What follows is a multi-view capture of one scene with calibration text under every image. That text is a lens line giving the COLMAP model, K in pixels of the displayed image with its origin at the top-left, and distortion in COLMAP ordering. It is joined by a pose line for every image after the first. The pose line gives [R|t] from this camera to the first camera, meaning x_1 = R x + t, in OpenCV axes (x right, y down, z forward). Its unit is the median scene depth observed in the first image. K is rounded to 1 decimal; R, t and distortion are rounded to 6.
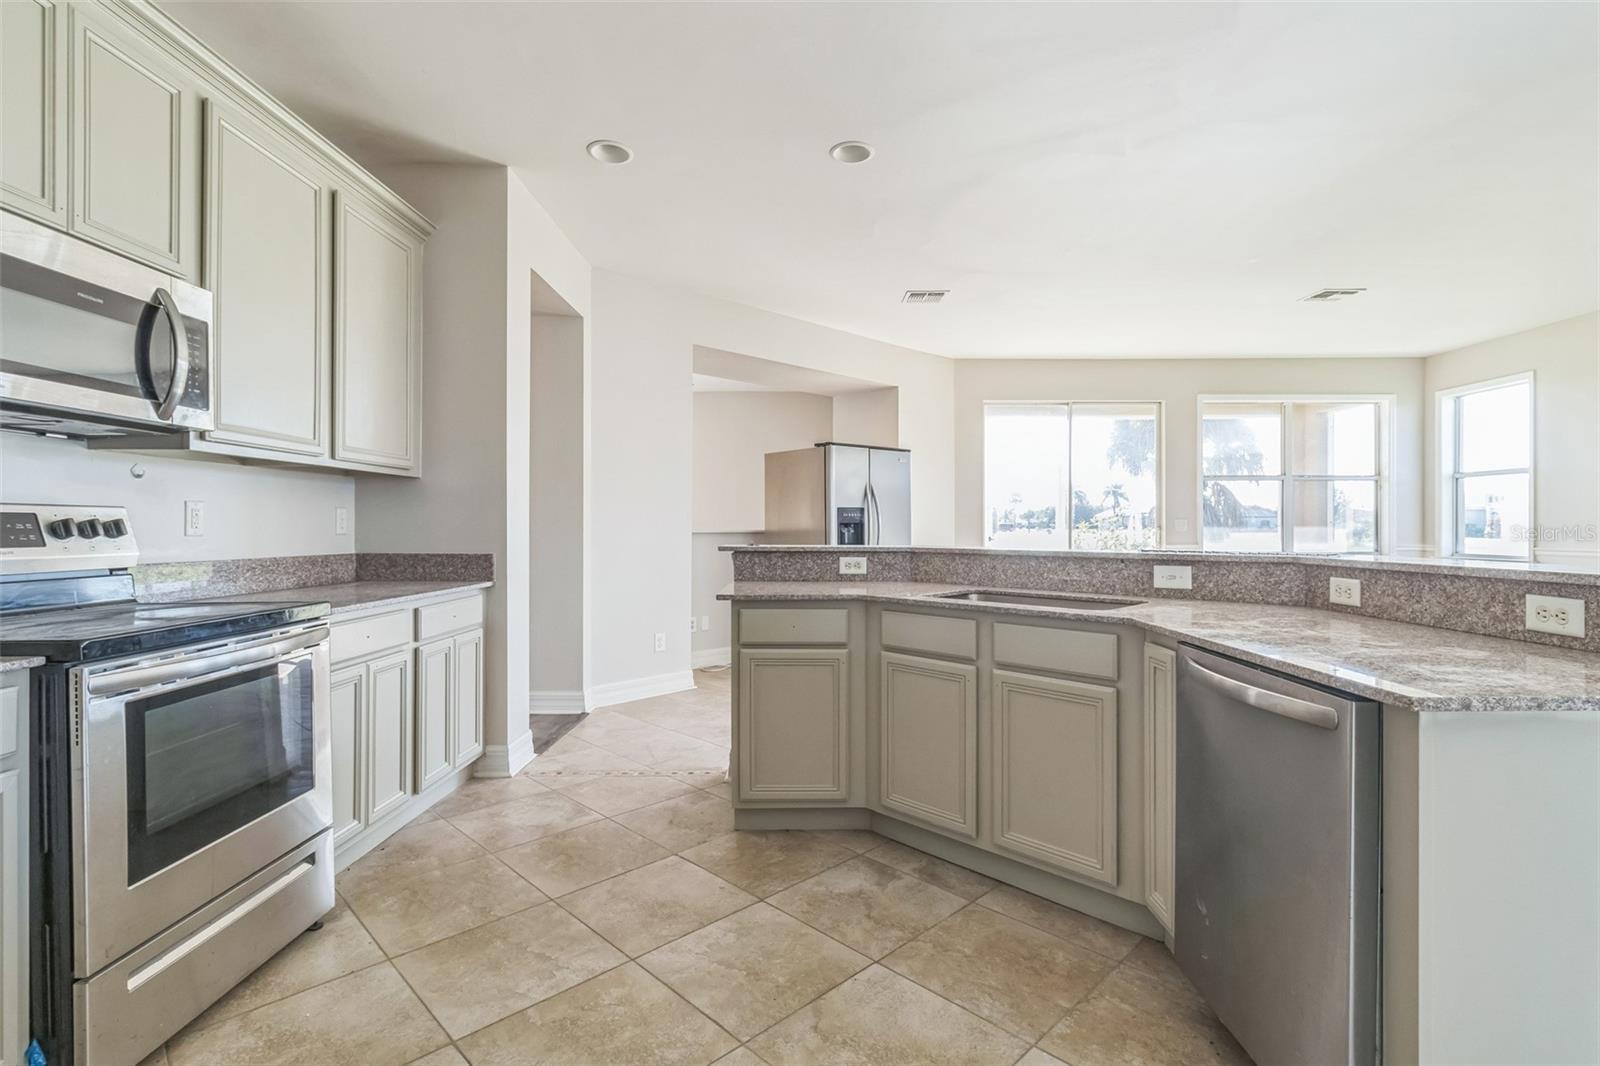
lens RADIAL K [[760.8, 0, 801.7], [0, 760.8, 530.1], [0, 0, 1]] dist [0.005164, 0.000203]
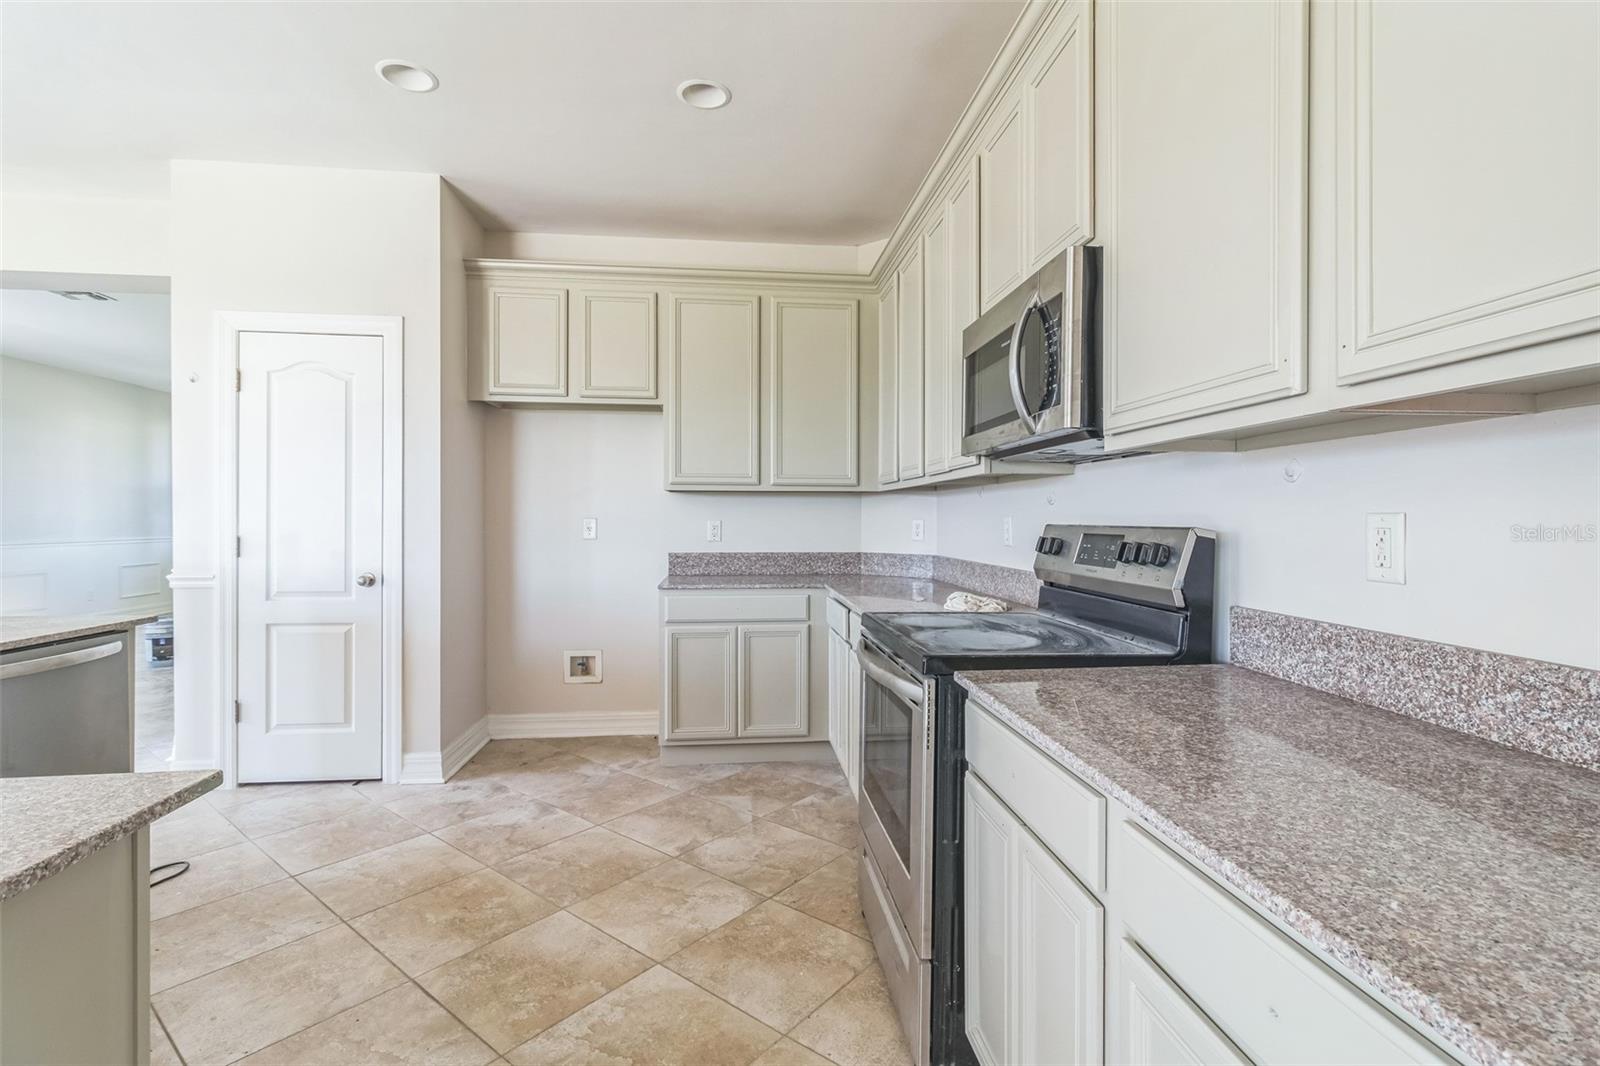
lens RADIAL K [[760.8, 0, 801.0], [0, 760.8, 527.5], [0, 0, 1]] dist [0.005164, 0.000203]
pose [[-0.994378, -0.000309, -0.105891, -0.511502], [-0.000969, 0.999980, 0.006183, -0.035079], [0.105887, 0.006250, -0.994358, 2.069575]]
